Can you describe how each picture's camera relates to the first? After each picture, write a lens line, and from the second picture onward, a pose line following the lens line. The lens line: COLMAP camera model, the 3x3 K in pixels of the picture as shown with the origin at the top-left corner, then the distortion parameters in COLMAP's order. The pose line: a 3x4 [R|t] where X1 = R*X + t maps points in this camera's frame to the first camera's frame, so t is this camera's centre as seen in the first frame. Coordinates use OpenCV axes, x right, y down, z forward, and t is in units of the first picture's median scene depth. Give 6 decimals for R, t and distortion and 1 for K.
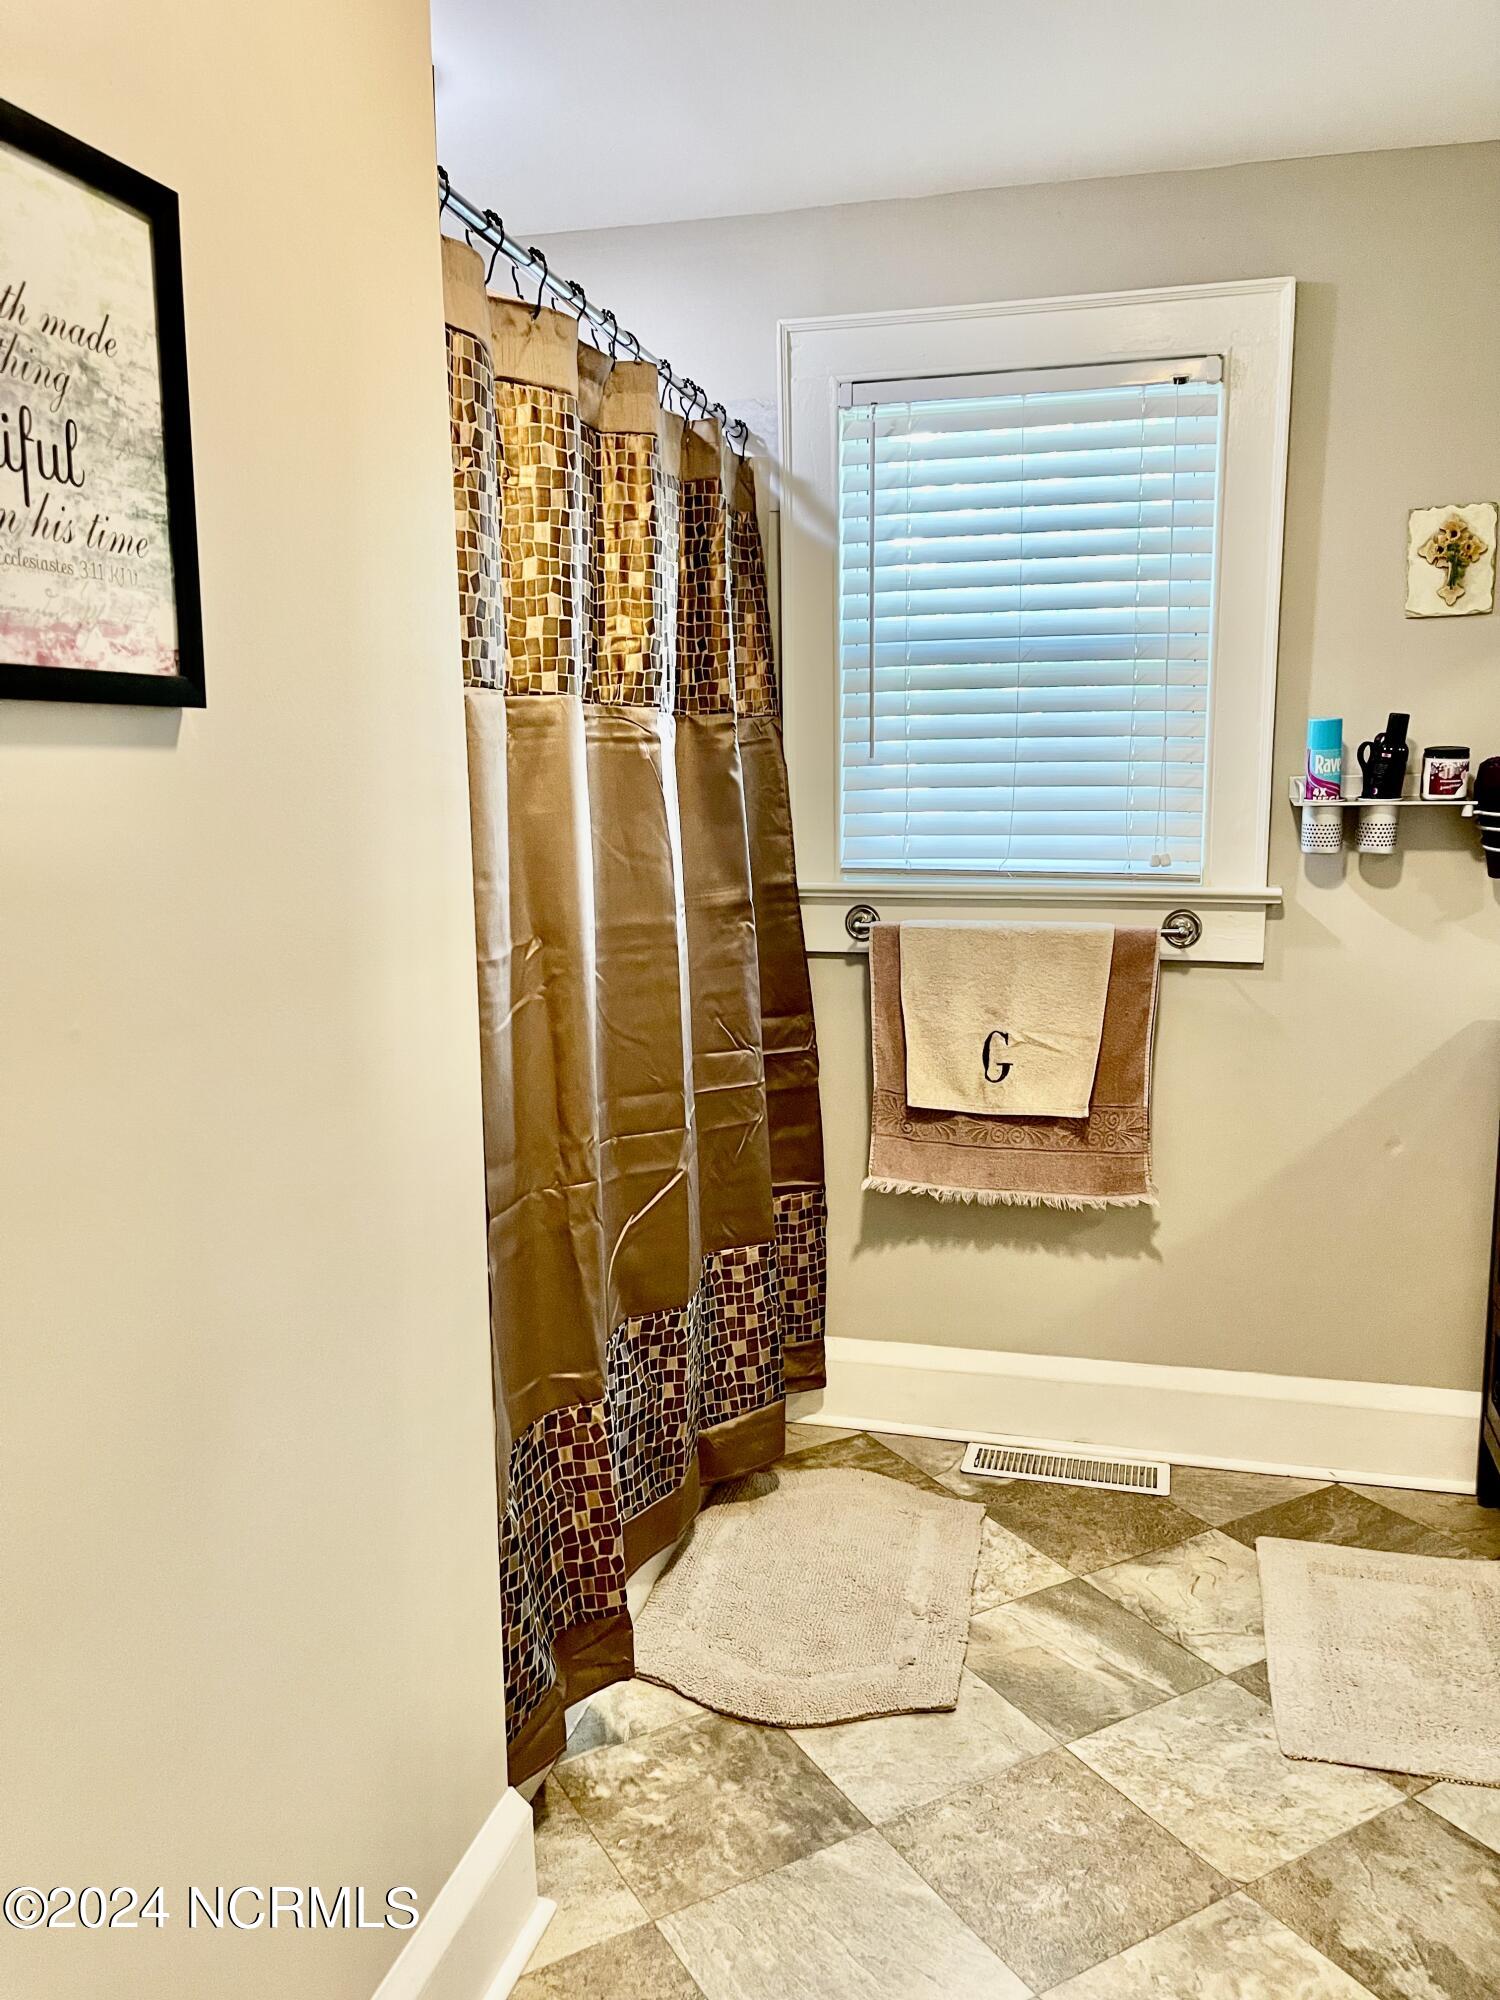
lens RADIAL K [[1502.6, 0, 753.8], [0, 1502.6, 1035.2], [0, 0, 1]] dist [0.071461, -0.105075]
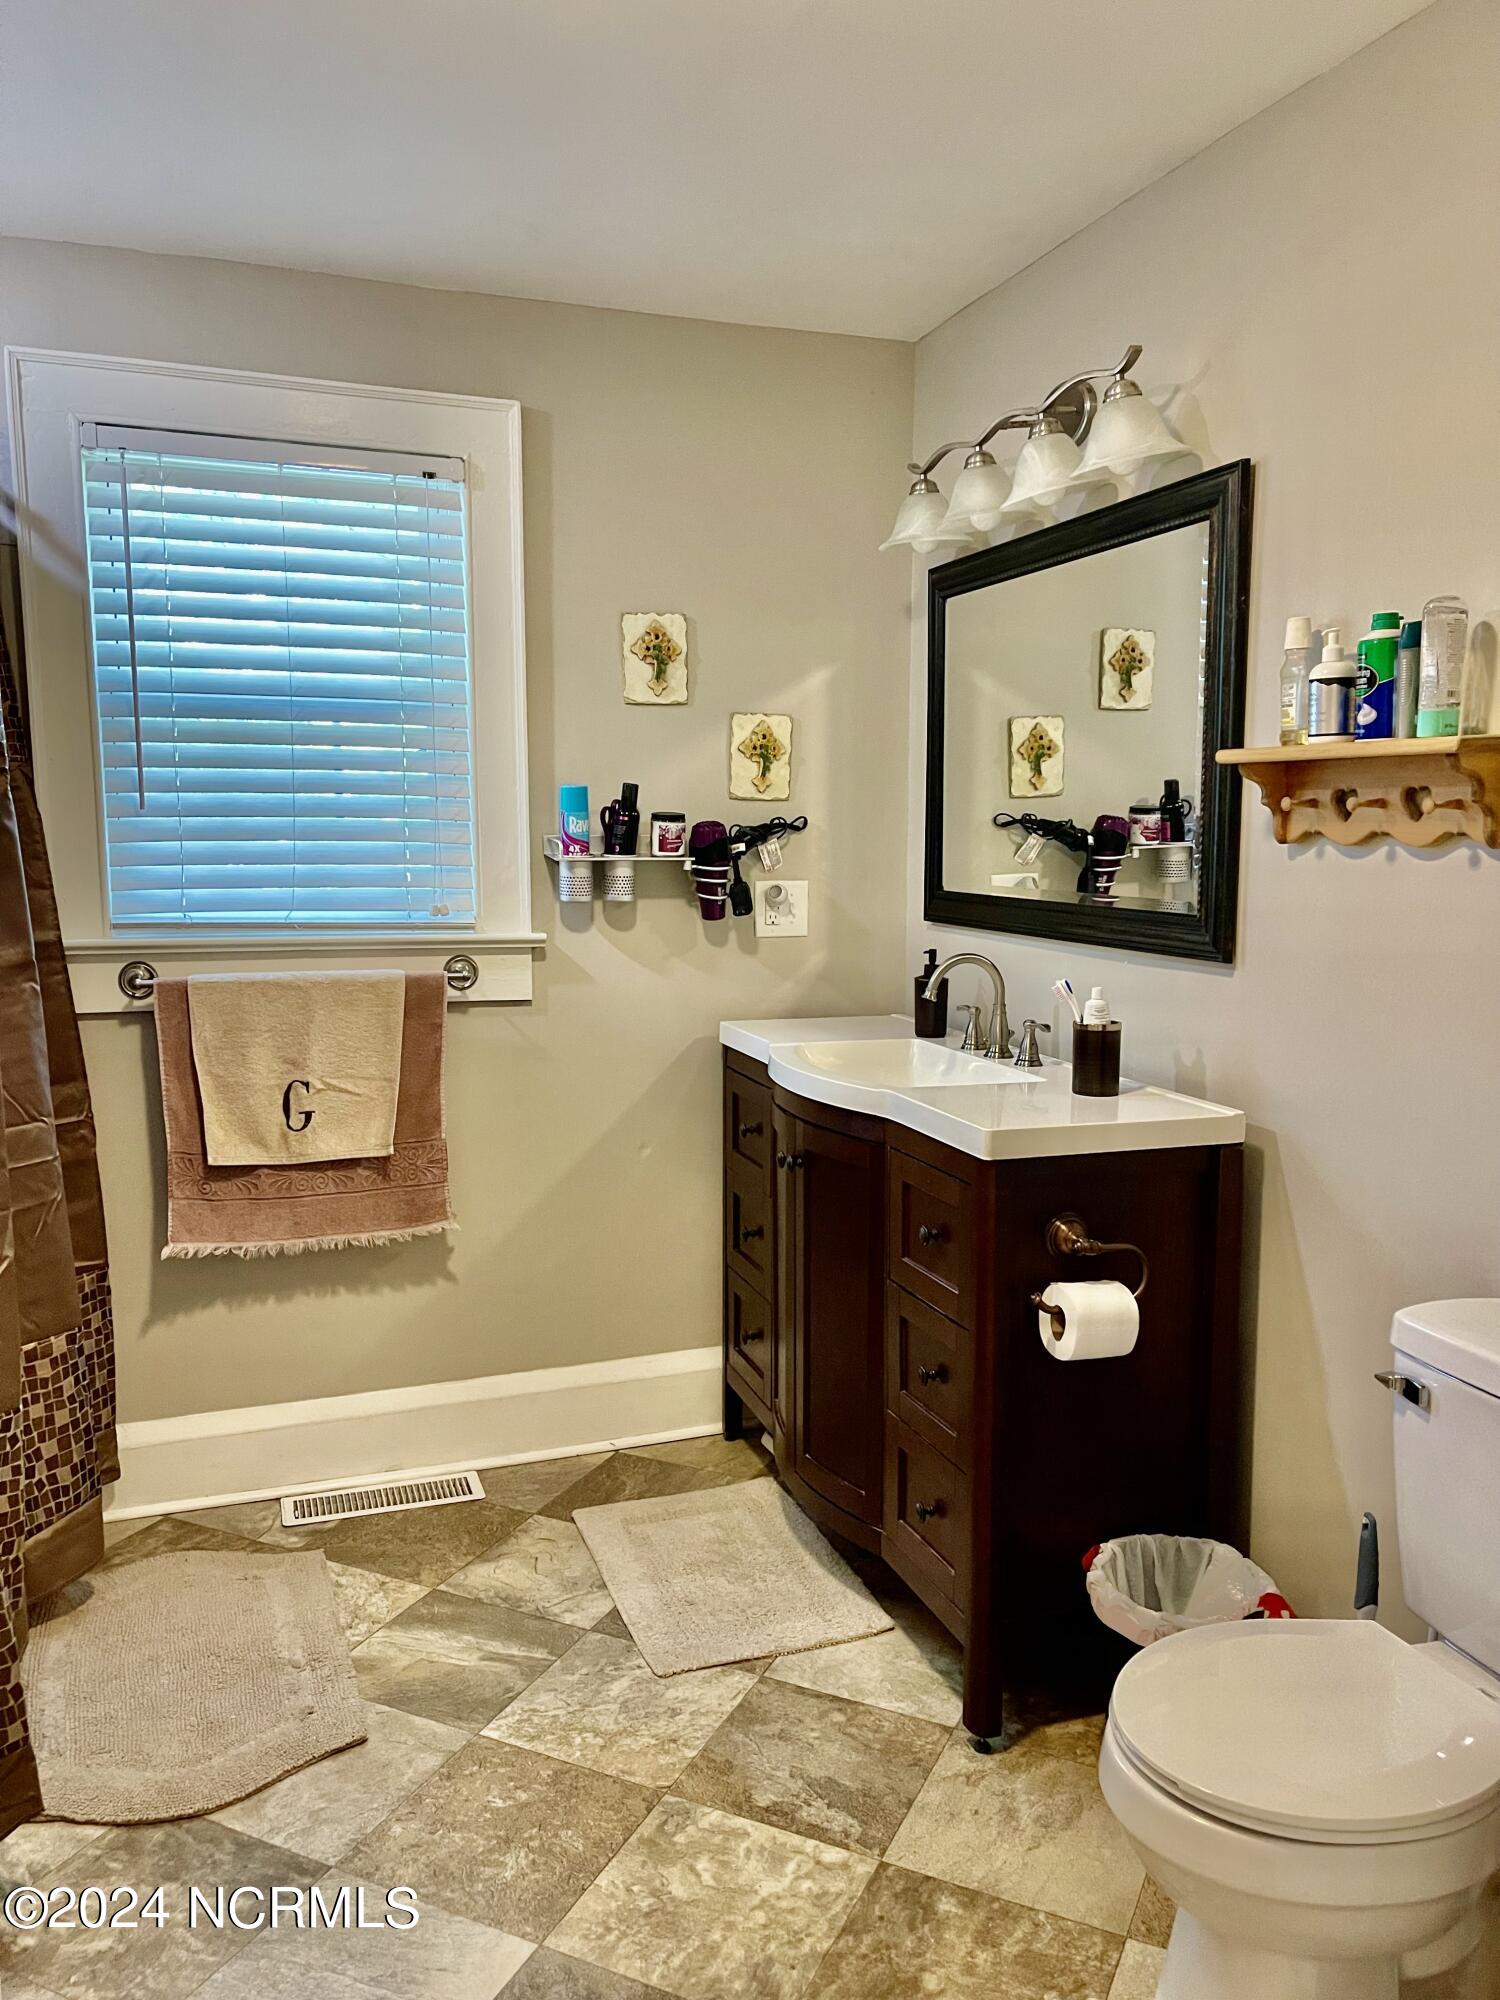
lens RADIAL K [[1494.4, 0, 757.7], [0, 1494.4, 1044.2], [0, 0, 1]] dist [0.054179, -0.068545]
pose [[0.821296, -0.068668, 0.566354, -0.159192], [0.087643, 0.996132, -0.006317, 0.006724], [-0.563730, 0.054825, 0.824138, -0.008591]]
